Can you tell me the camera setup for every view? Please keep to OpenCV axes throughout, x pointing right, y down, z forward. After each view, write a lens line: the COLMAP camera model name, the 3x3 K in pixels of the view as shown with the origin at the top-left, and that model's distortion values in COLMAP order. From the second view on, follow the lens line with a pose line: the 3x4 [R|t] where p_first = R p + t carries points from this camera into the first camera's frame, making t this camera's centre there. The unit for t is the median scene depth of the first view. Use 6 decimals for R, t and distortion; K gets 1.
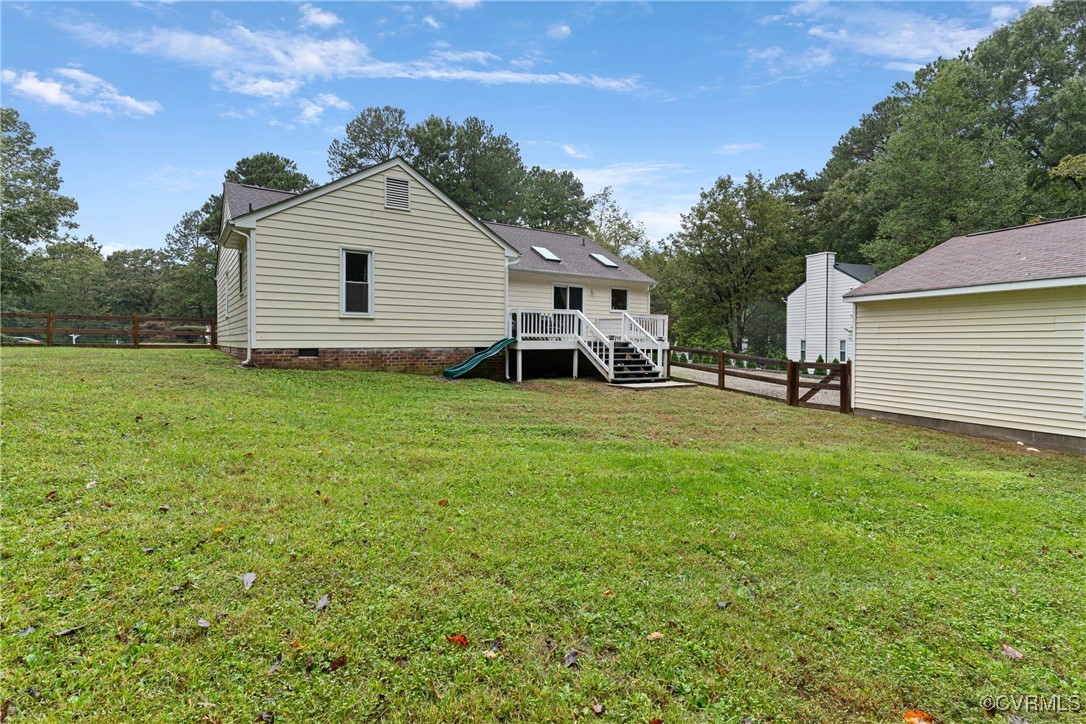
lens RADIAL K [[523.6, 0, 539.5], [0, 523.6, 346.1], [0, 0, 1]] dist [0.000936, 0.000055]
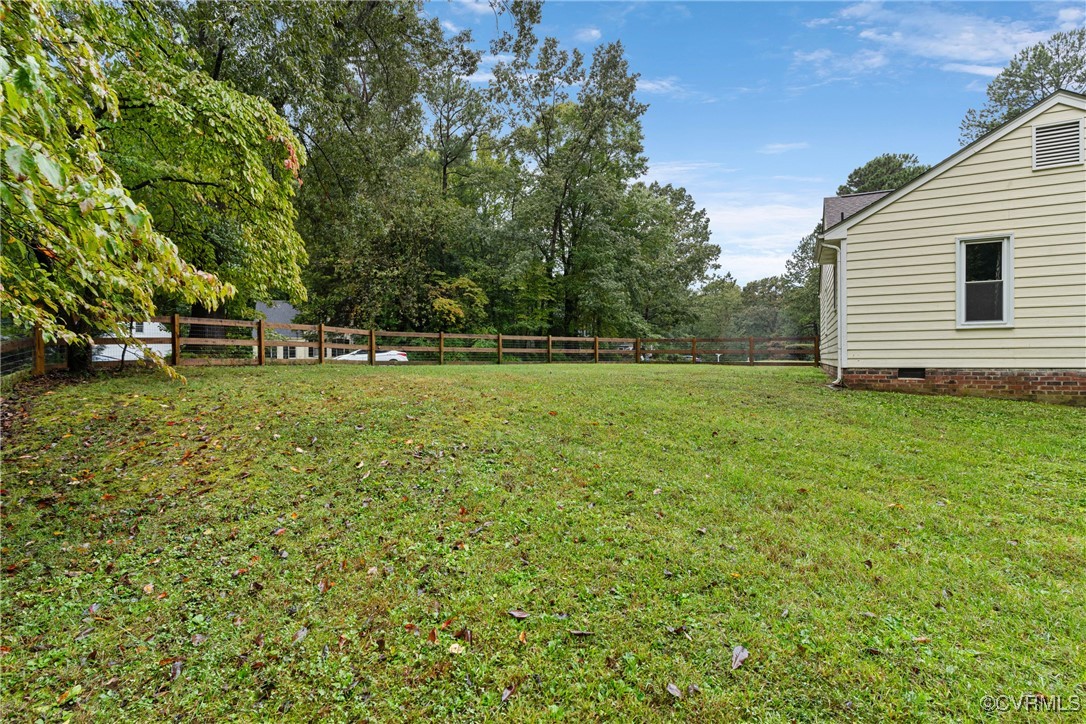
lens RADIAL K [[523.6, 0, 537.1], [0, 523.6, 361.9], [0, 0, 1]] dist [0.000936, 0.000055]
pose [[0.480858, -0.000712, -0.876798, 0.004416], [0.000090, 1.000000, -0.000762, -0.004380], [0.876798, 0.000288, 0.480858, 0.065468]]
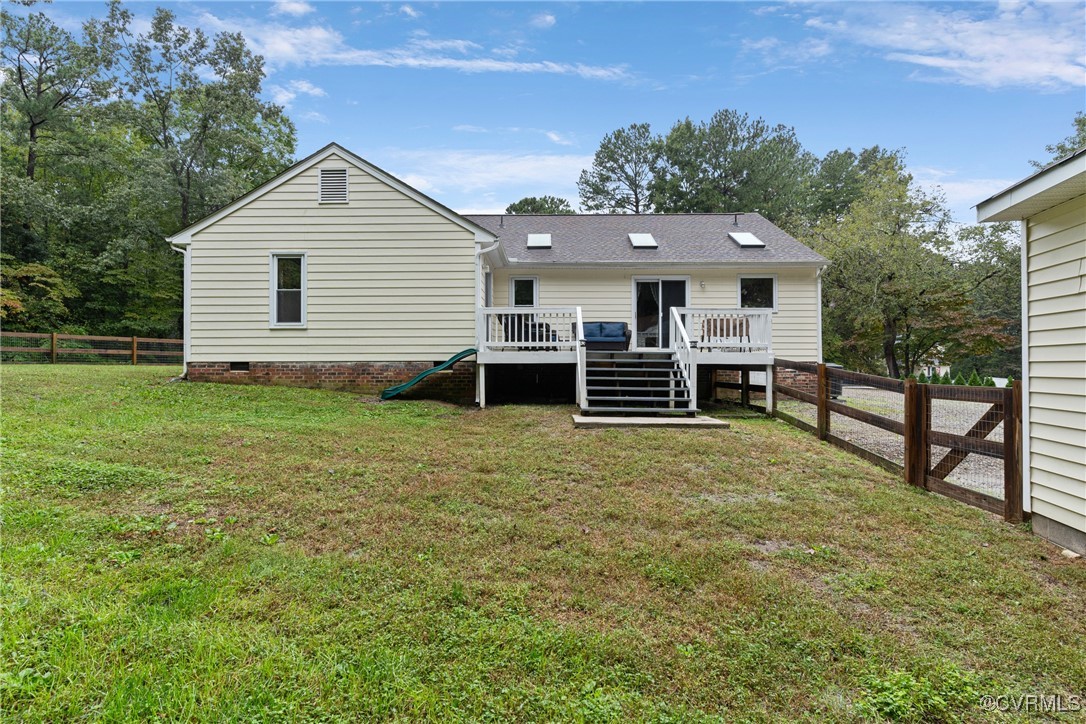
lens RADIAL K [[523.6, 0, 534.0], [0, 523.6, 359.7], [0, 0, 1]] dist [0.000936, 0.000055]
pose [[0.818014, -0.014014, -0.575027, 0.487918], [-0.001297, 0.999656, -0.026208, 0.021955], [0.575196, 0.022184, 0.817715, 0.470303]]
